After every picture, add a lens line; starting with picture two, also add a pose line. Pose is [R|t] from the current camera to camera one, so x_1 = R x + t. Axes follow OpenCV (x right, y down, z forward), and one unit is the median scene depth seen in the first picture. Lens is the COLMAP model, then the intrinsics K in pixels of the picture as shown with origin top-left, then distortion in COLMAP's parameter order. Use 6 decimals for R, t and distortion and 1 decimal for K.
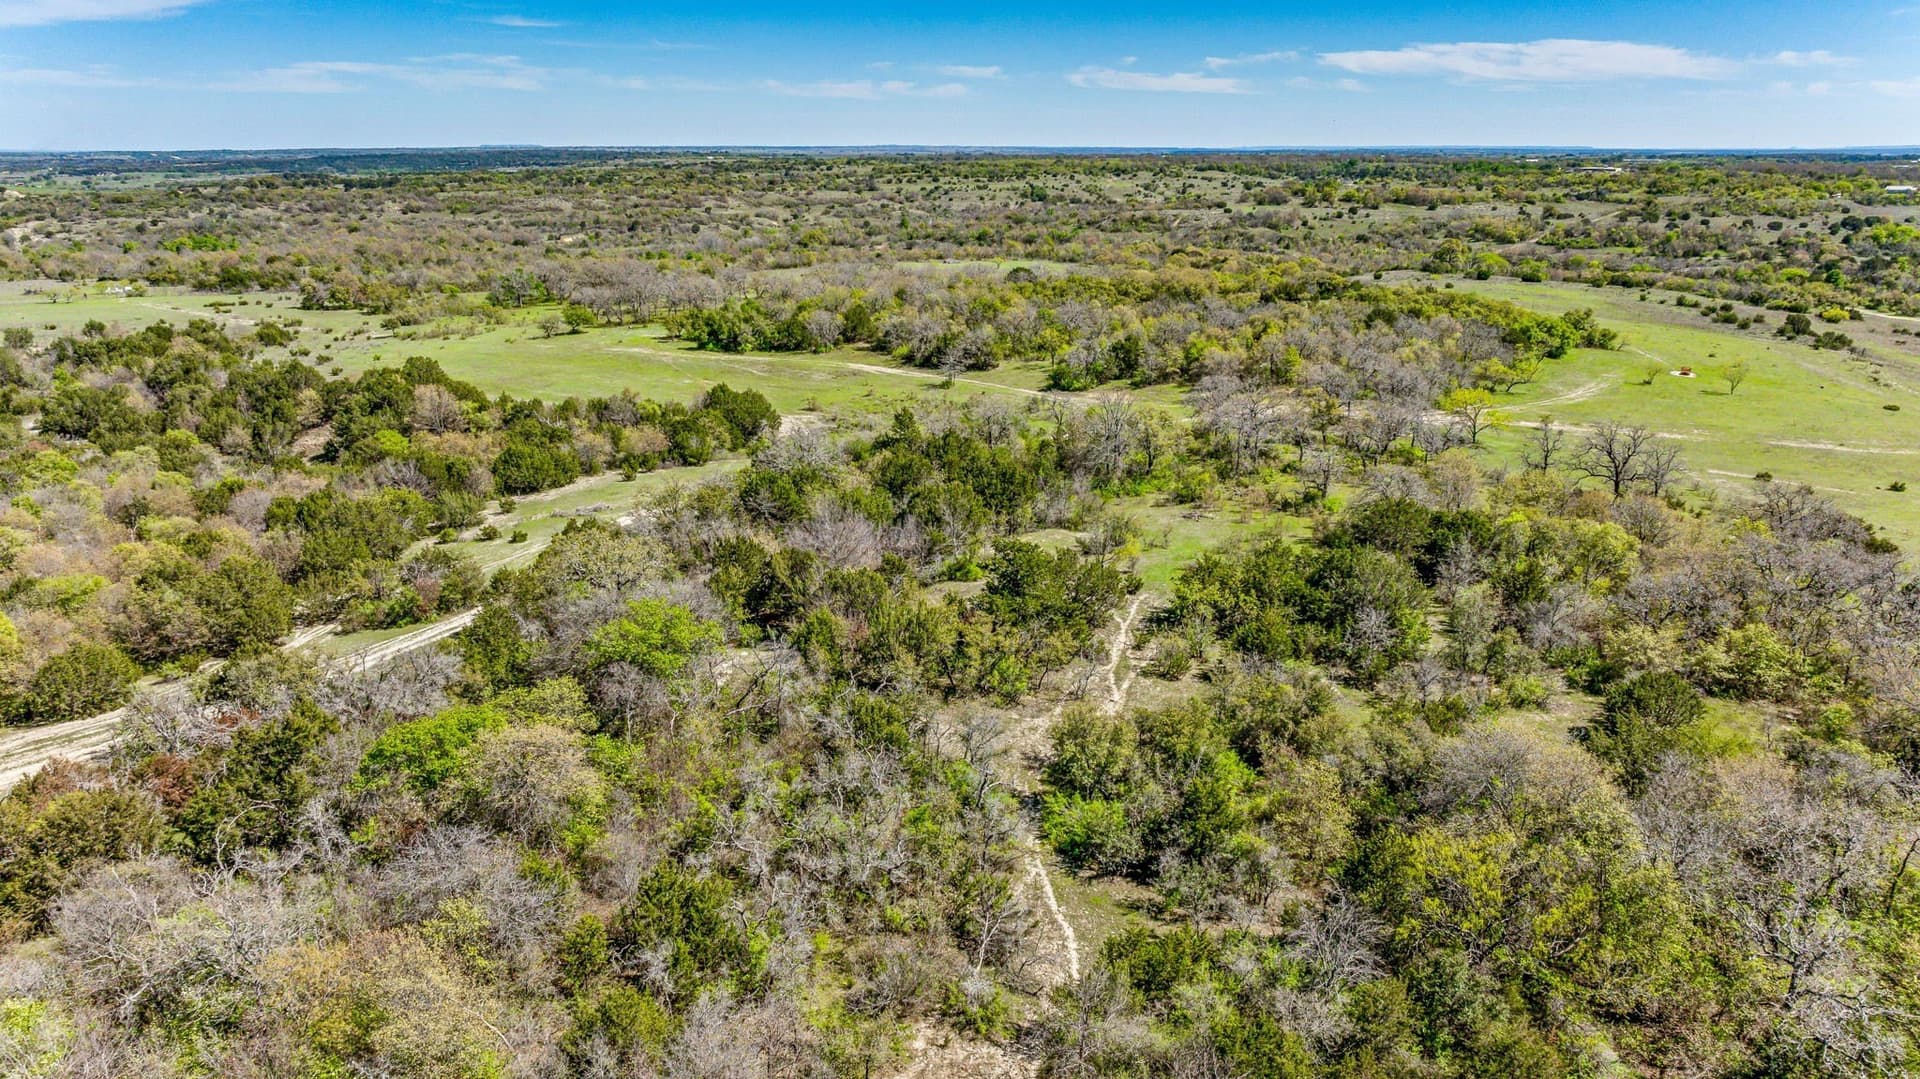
lens RADIAL K [[1418.5, 0, 955.1], [0, 1418.5, 534.3], [0, 0, 1]] dist [-0.007057, -0.010986]
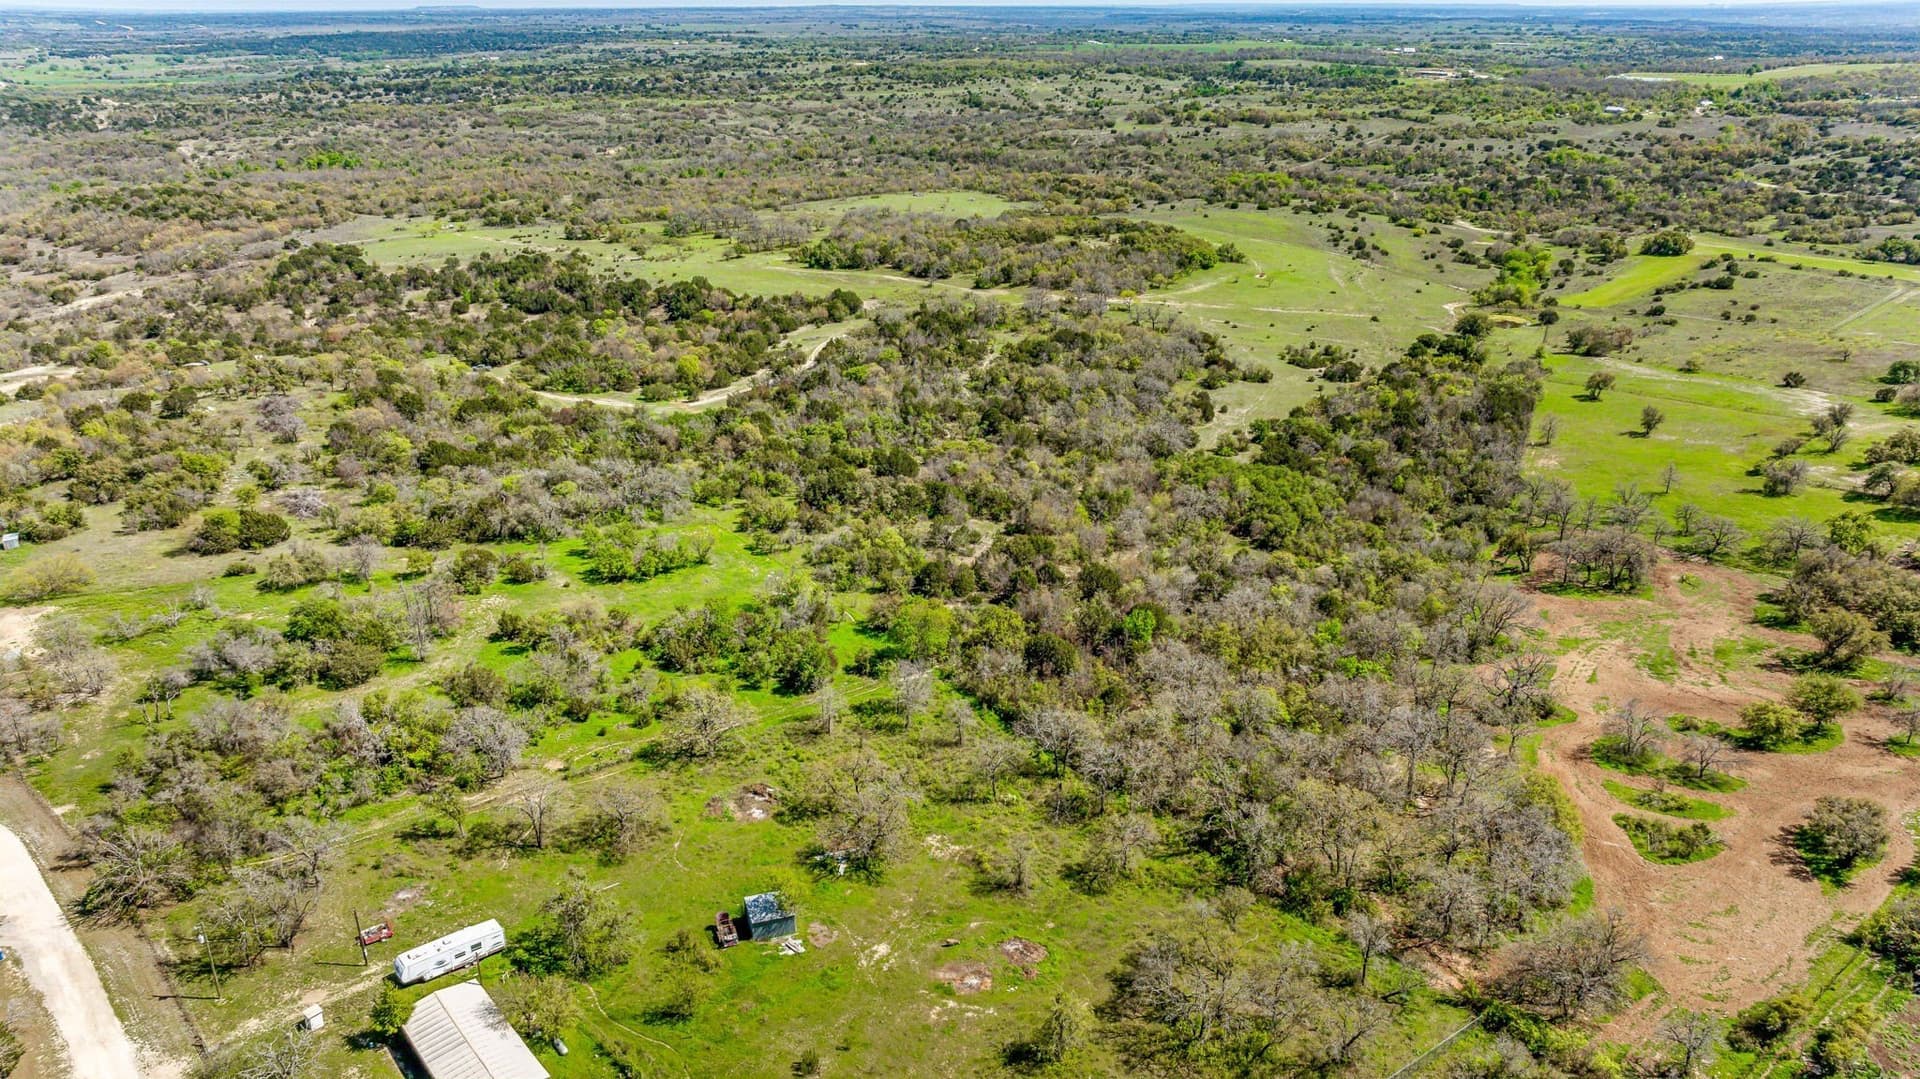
lens RADIAL K [[1418.5, 0, 955.1], [0, 1418.5, 534.3], [0, 0, 1]] dist [-0.007057, -0.010986]
pose [[0.999133, -0.017406, 0.037812, -0.019088], [0.013639, 0.995122, 0.097701, 0.022741], [-0.039328, -0.097101, 0.994497, -0.426636]]
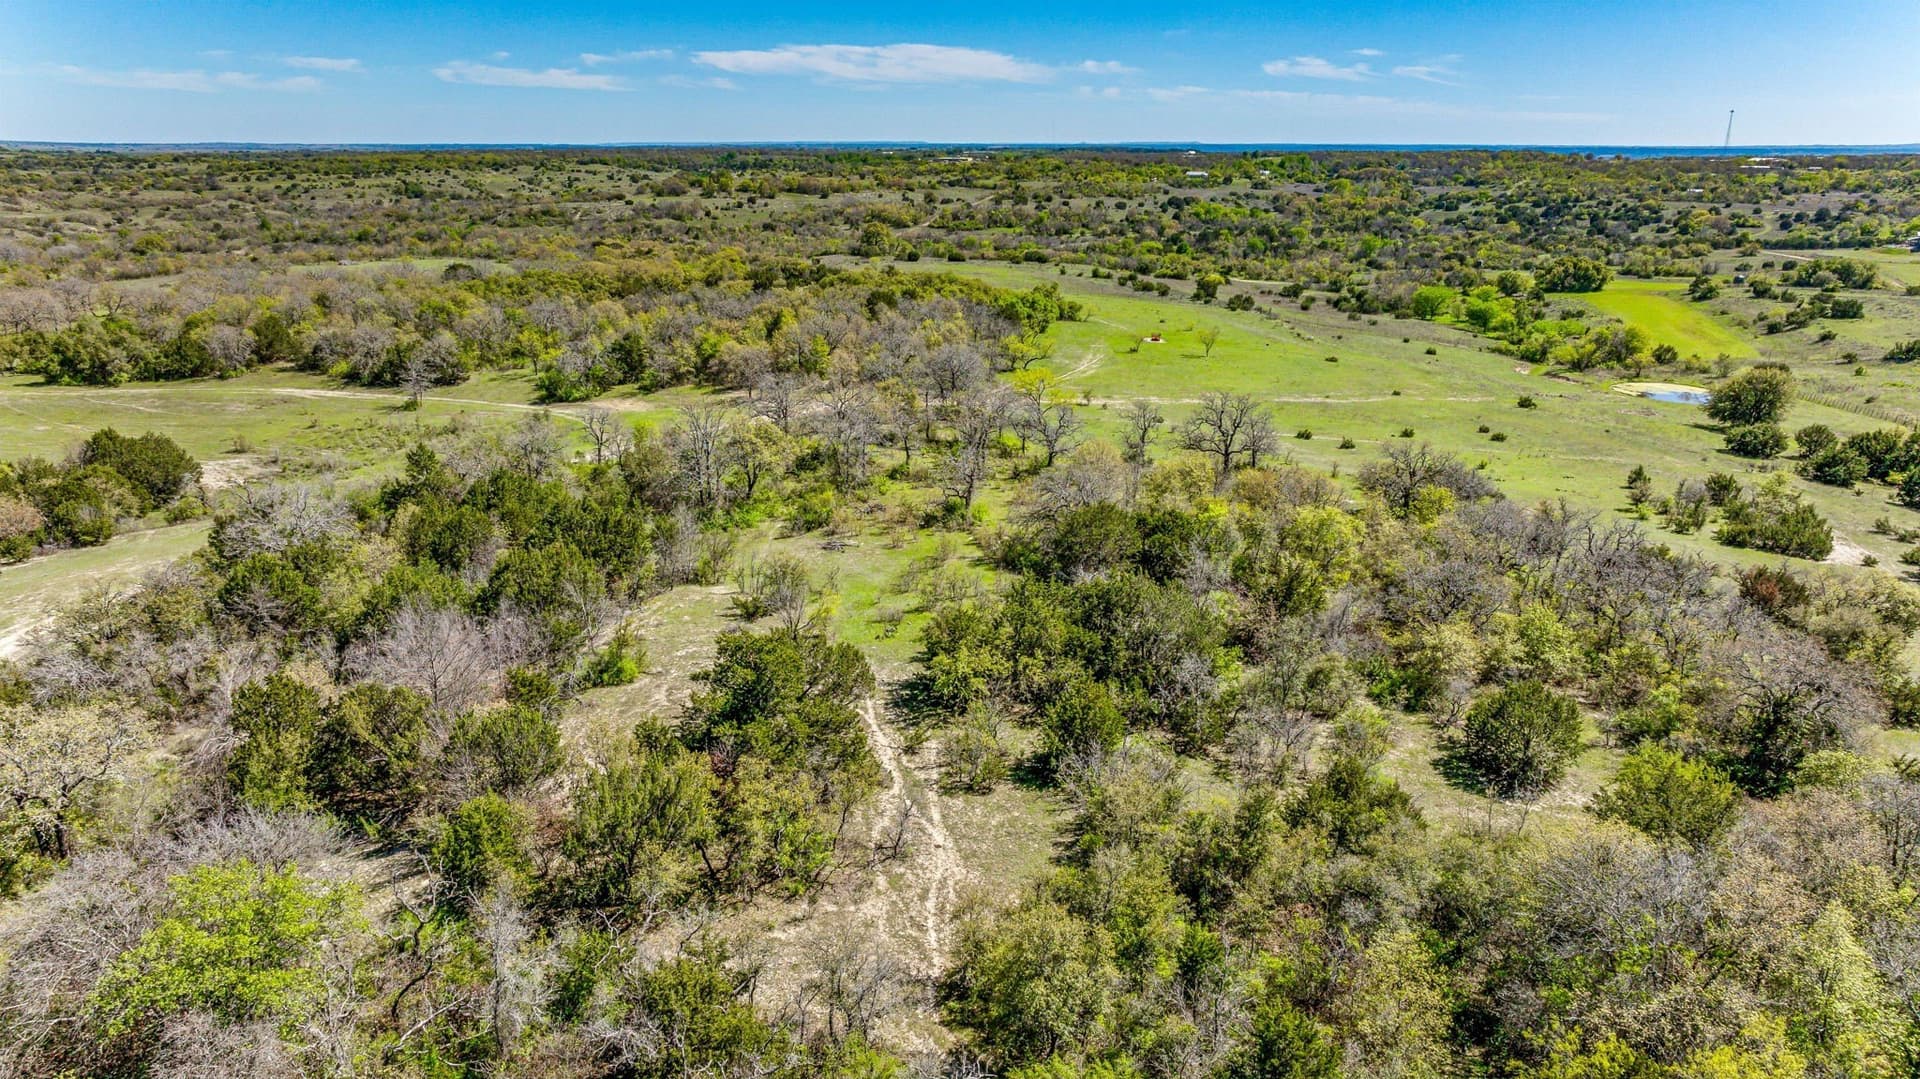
lens RADIAL K [[1383.7, 0, 960.0], [0, 1383.7, 539.5], [0, 0, 1]] dist [-0.043009, 0.057332]
pose [[0.906282, -0.116328, 0.406351, -0.016701], [0.111075, 0.993139, 0.036580, -0.007051], [-0.407818, 0.011984, 0.912985, 0.044043]]
